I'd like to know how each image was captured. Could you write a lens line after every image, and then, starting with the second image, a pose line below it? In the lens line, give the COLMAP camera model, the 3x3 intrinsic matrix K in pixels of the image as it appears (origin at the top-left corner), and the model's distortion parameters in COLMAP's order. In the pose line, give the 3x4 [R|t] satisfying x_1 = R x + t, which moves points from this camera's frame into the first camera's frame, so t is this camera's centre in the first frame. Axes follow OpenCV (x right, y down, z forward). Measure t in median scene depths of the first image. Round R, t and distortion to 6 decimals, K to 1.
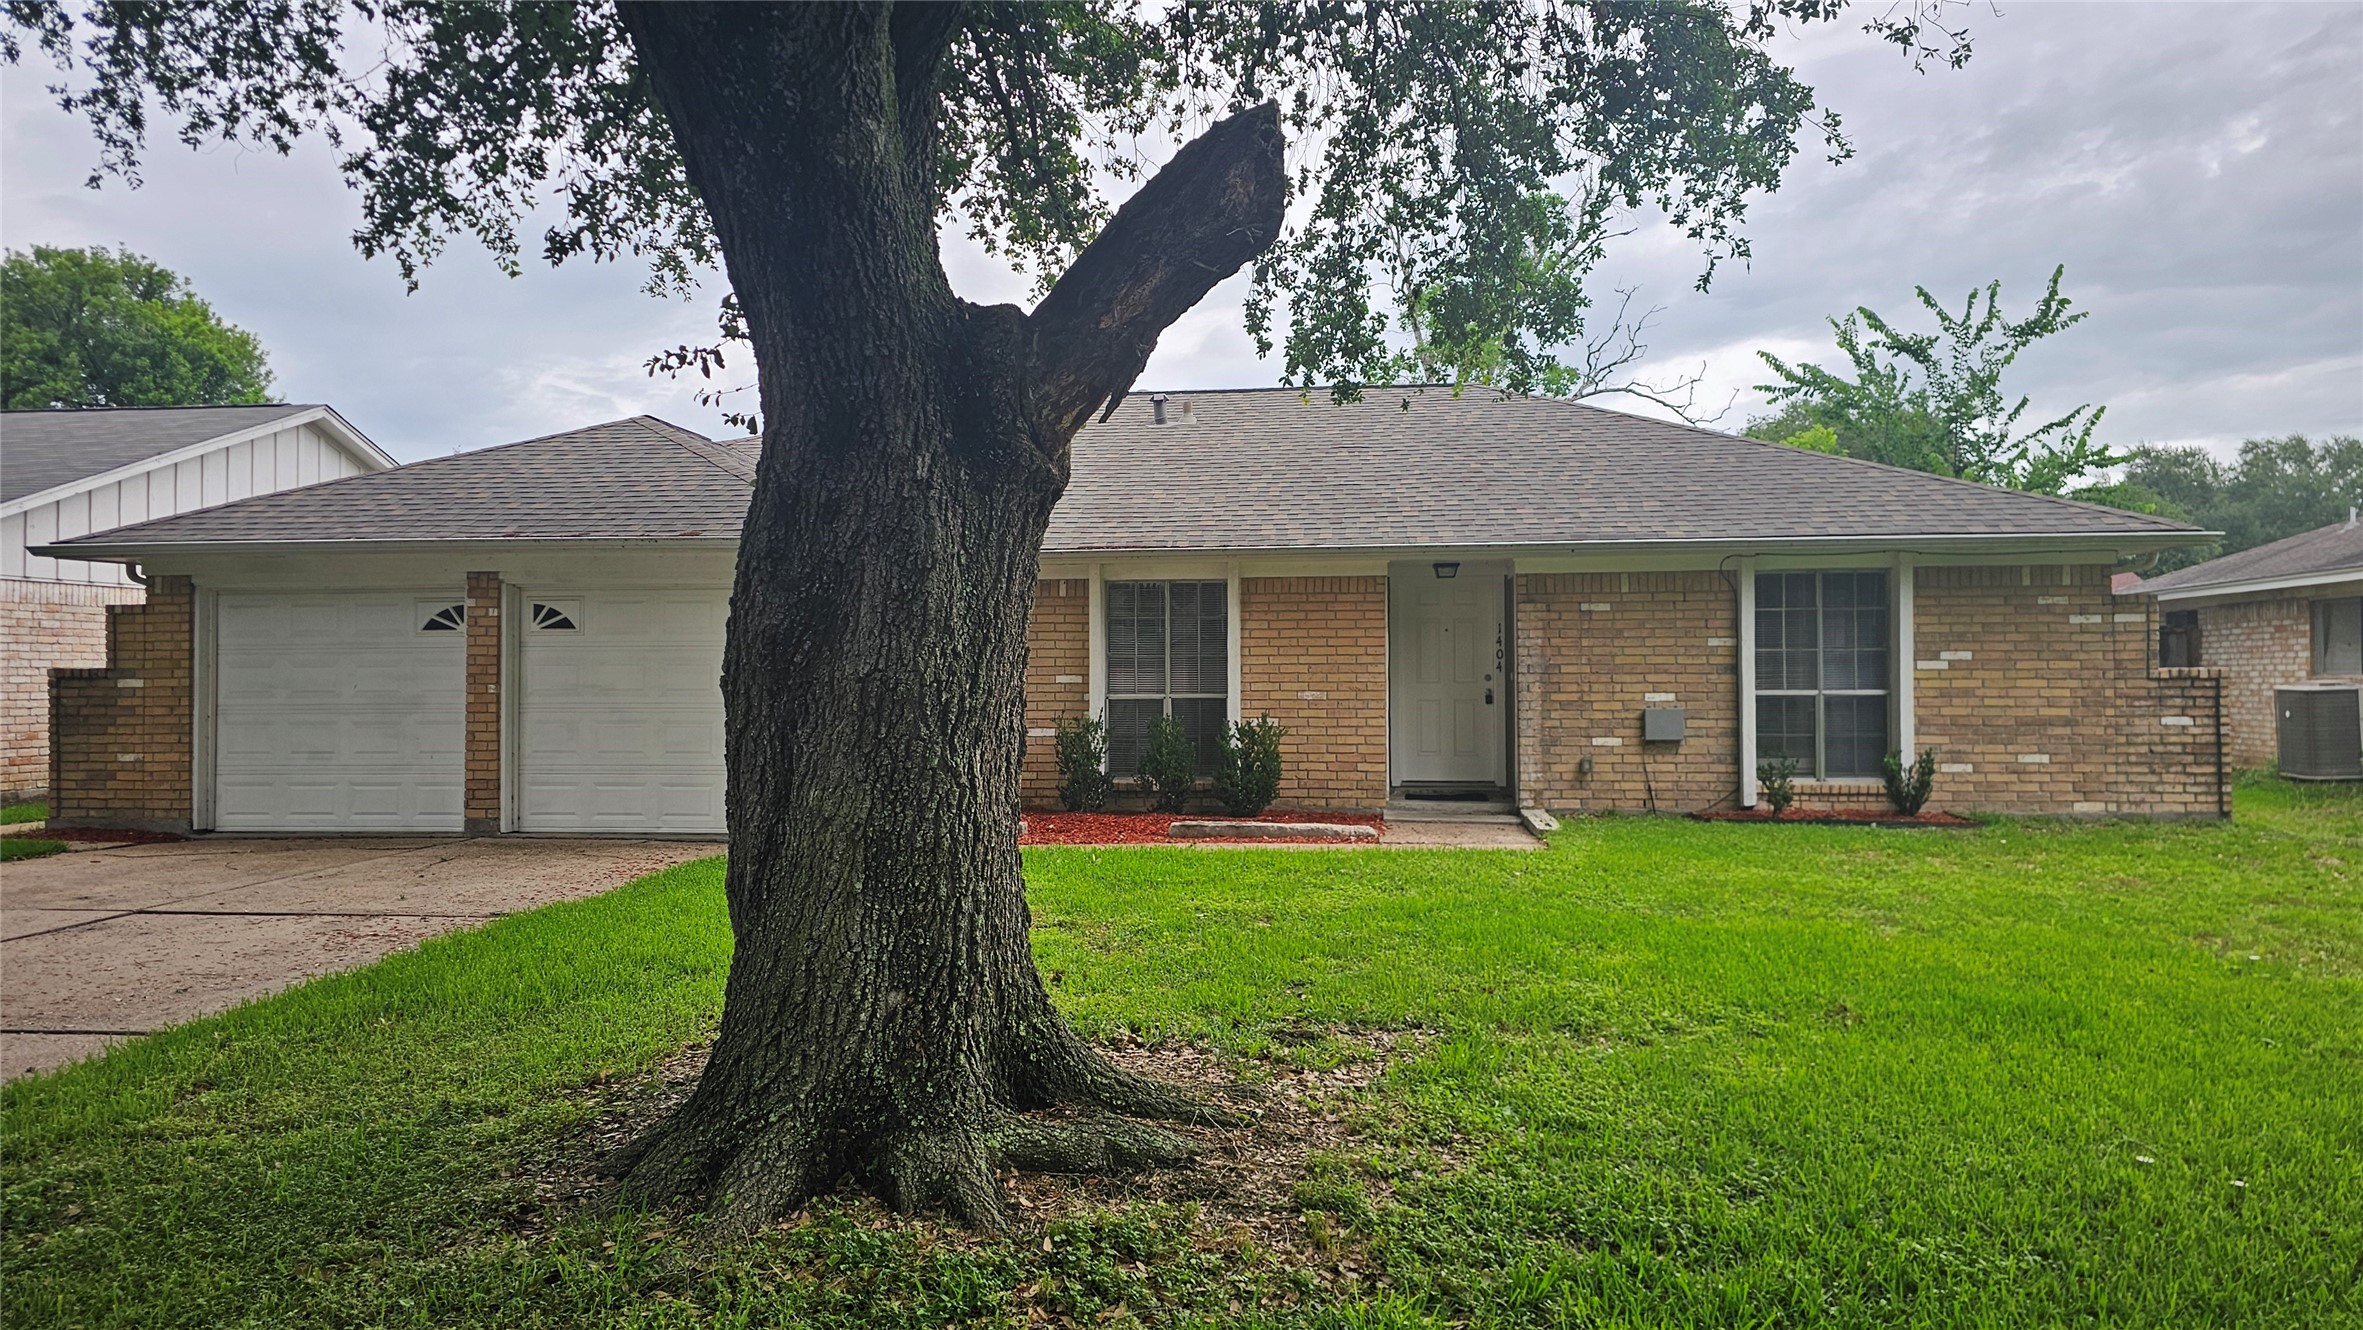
lens RADIAL K [[1546.1, 0, 1181.5], [0, 1546.1, 665.0], [0, 0, 1]] dist [0.026239, -0.004535]
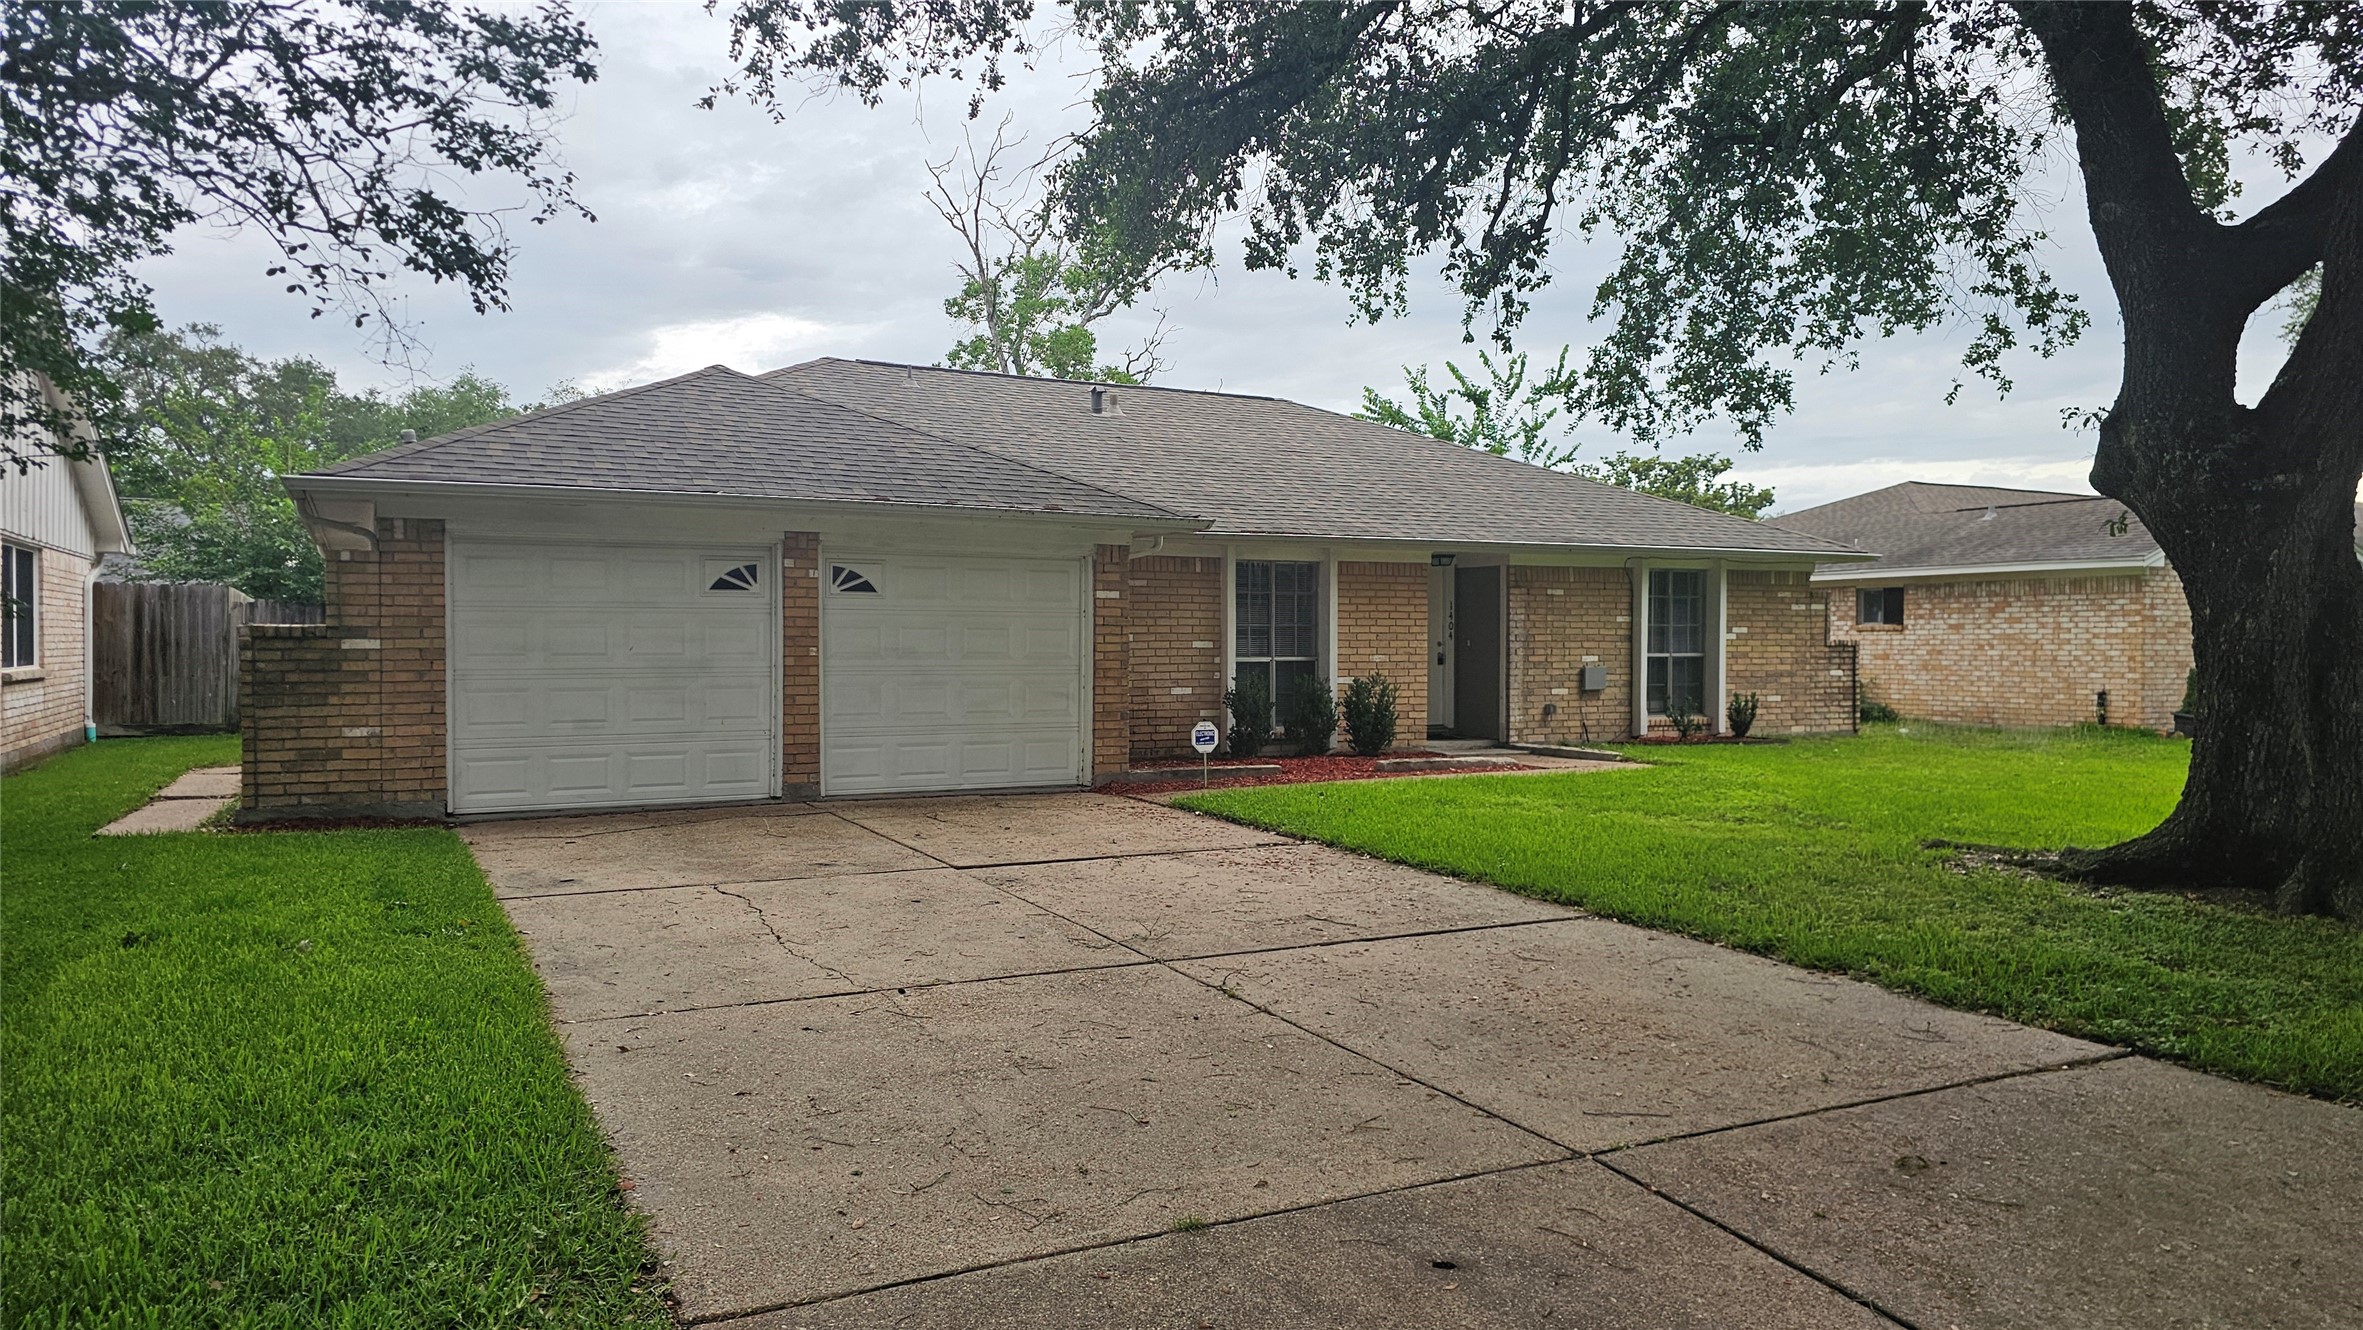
lens RADIAL K [[1558.2, 0, 1176.0], [0, 1558.2, 682.0], [0, 0, 1]] dist [0.093863, -0.112818]
pose [[0.832498, -0.009772, 0.553942, -0.782756], [-0.006630, 0.999597, 0.027598, 0.005629], [-0.553989, -0.026647, 0.832098, 0.044334]]
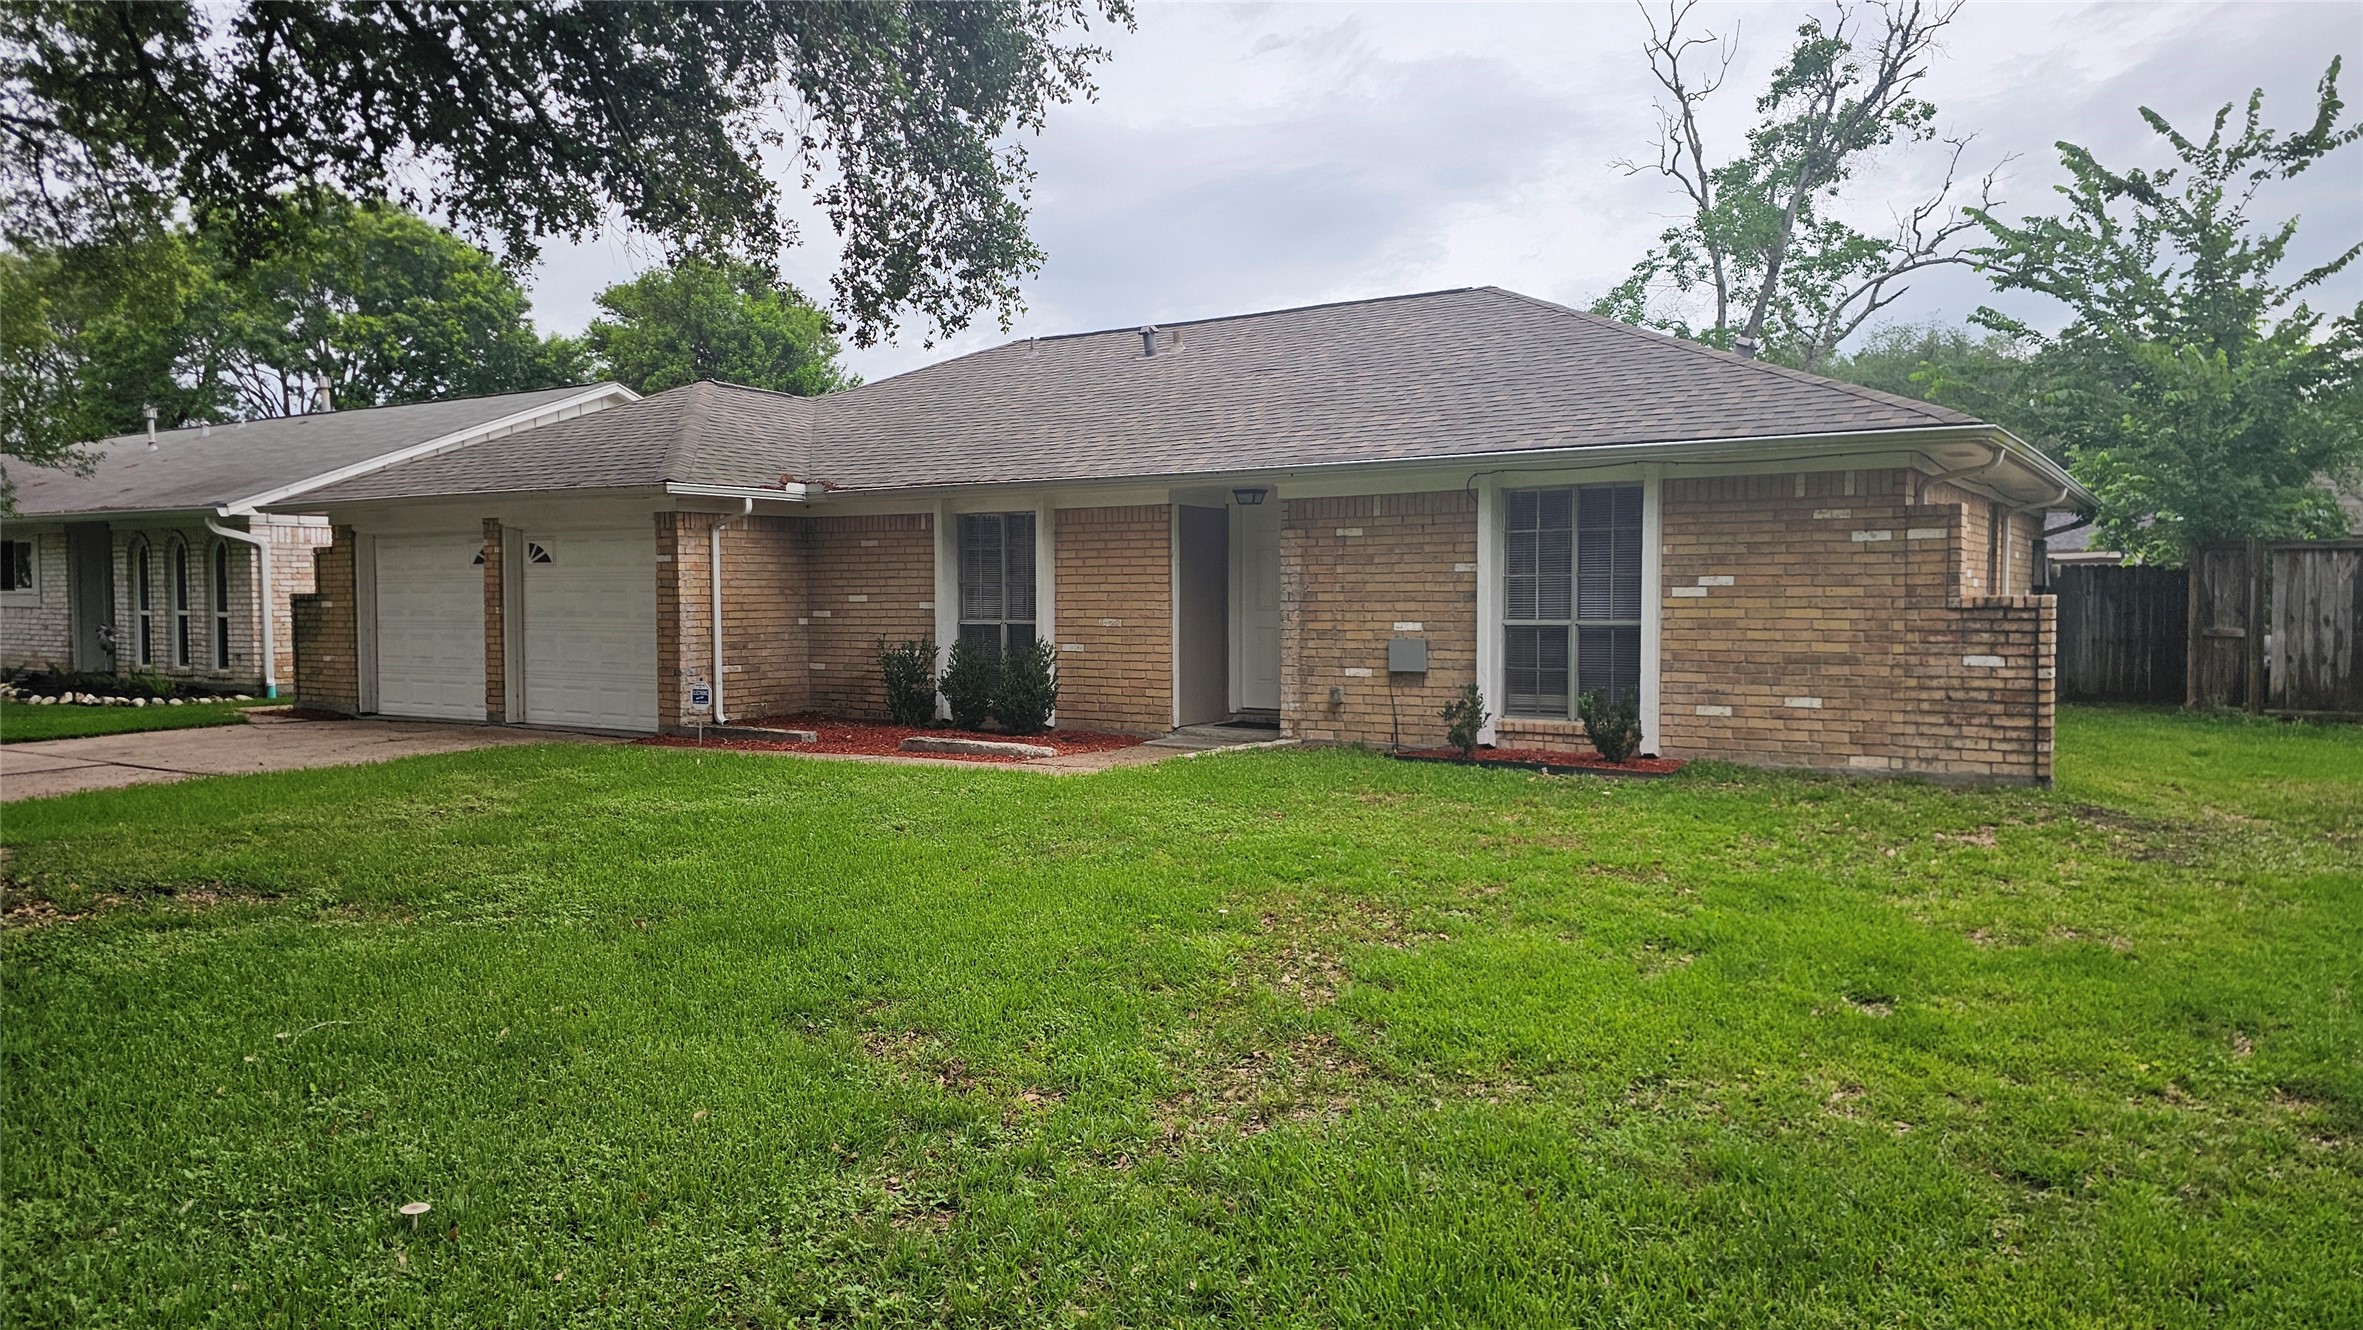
lens RADIAL K [[1558.2, 0, 1176.0], [0, 1558.2, 682.0], [0, 0, 1]] dist [0.093863, -0.112818]
pose [[0.896785, 0.025414, -0.441737, 0.613889], [0.000604, 0.998278, 0.058659, -0.001548], [0.442467, -0.052871, 0.895225, 0.081798]]
